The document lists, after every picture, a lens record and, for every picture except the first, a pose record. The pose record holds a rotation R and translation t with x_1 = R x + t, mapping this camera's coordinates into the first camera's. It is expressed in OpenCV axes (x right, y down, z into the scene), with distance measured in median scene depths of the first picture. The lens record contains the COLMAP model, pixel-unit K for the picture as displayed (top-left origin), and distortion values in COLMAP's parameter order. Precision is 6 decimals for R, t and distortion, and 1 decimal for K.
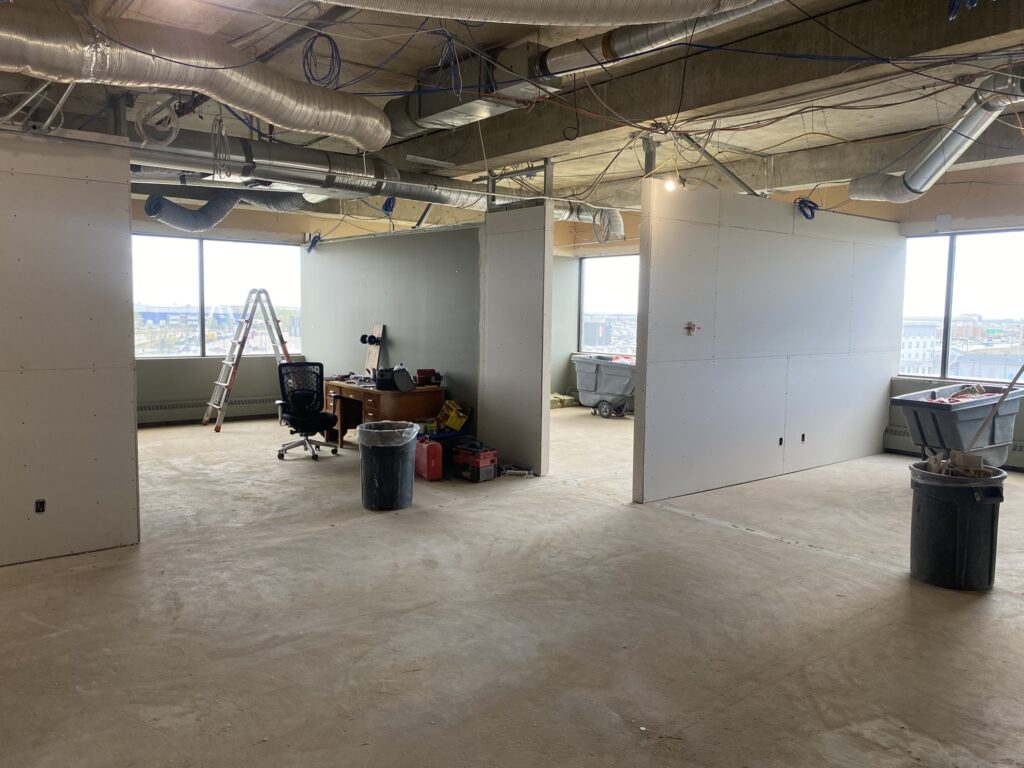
lens RADIAL K [[780.6, 0, 510.8], [0, 780.6, 378.3], [0, 0, 1]] dist [0.043091, -0.043033]
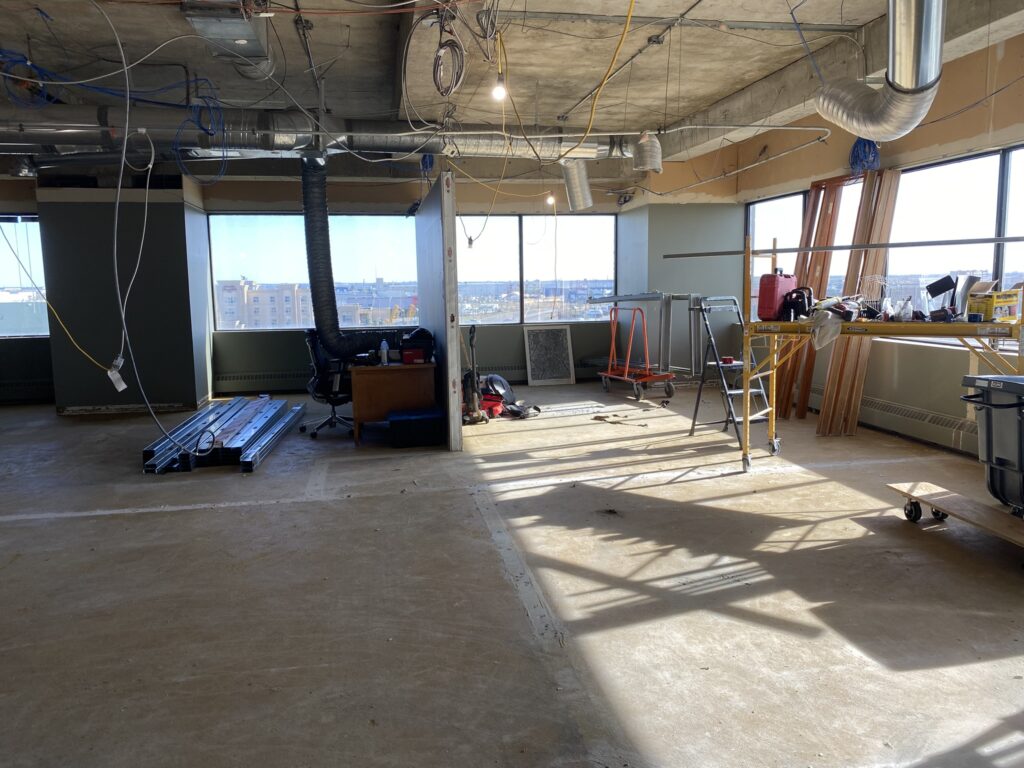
lens RADIAL K [[780.6, 0, 514.3], [0, 780.6, 378.0], [0, 0, 1]] dist [0.043091, -0.043033]
pose [[0.880438, 0.027160, -0.473384, 0.421174], [-0.009827, 0.999189, 0.039051, -0.007339], [0.474060, -0.029730, 0.879990, 0.271883]]
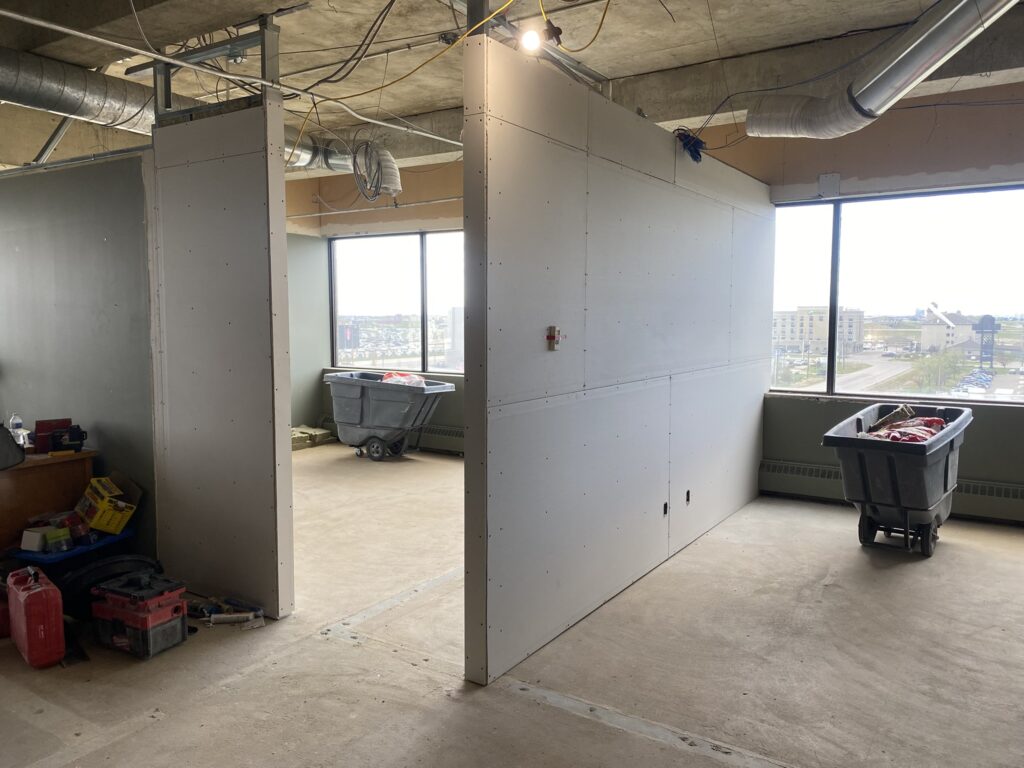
lens RADIAL K [[780.6, 0, 501.6], [0, 780.6, 386.7], [0, 0, 1]] dist [0.043091, -0.043033]
pose [[0.952786, -0.041637, 0.300775, 0.025168], [0.039045, 0.999130, 0.014627, -0.031161], [-0.301123, -0.002193, 0.953583, 0.395033]]
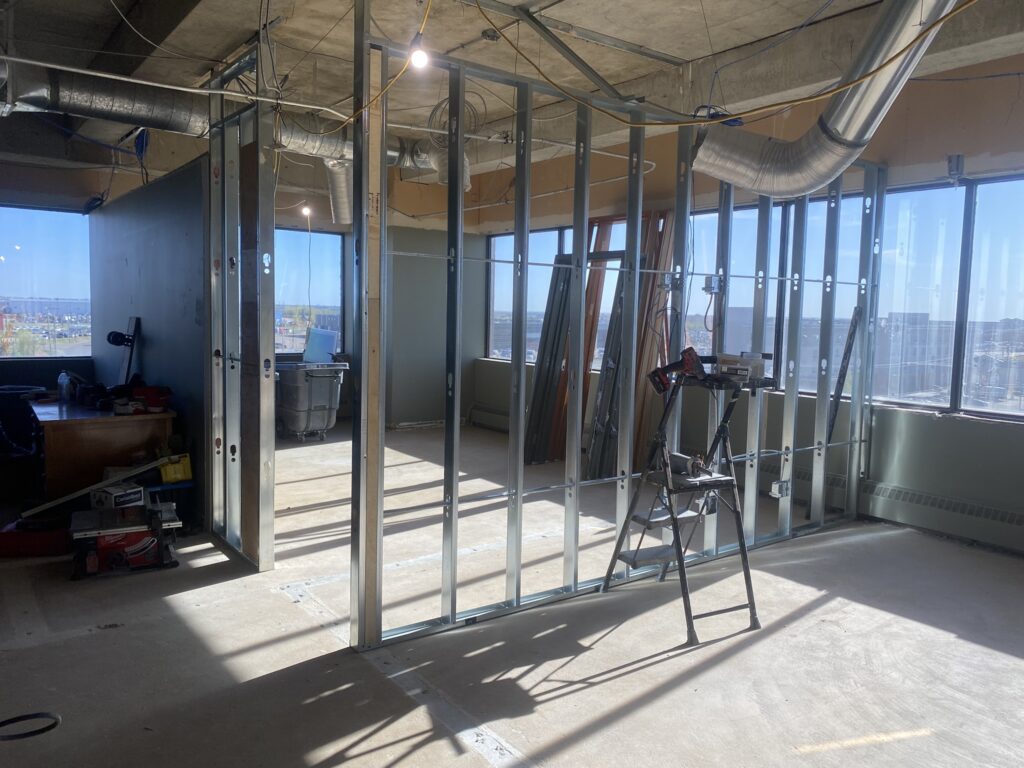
lens RADIAL K [[780.6, 0, 503.6], [0, 780.6, 387.4], [0, 0, 1]] dist [0.043091, -0.043033]
pose [[0.998383, 0.017049, -0.054231, 0.231772], [-0.016470, 0.999803, 0.011097, -0.020738], [0.054409, -0.010185, 0.998467, 0.360278]]
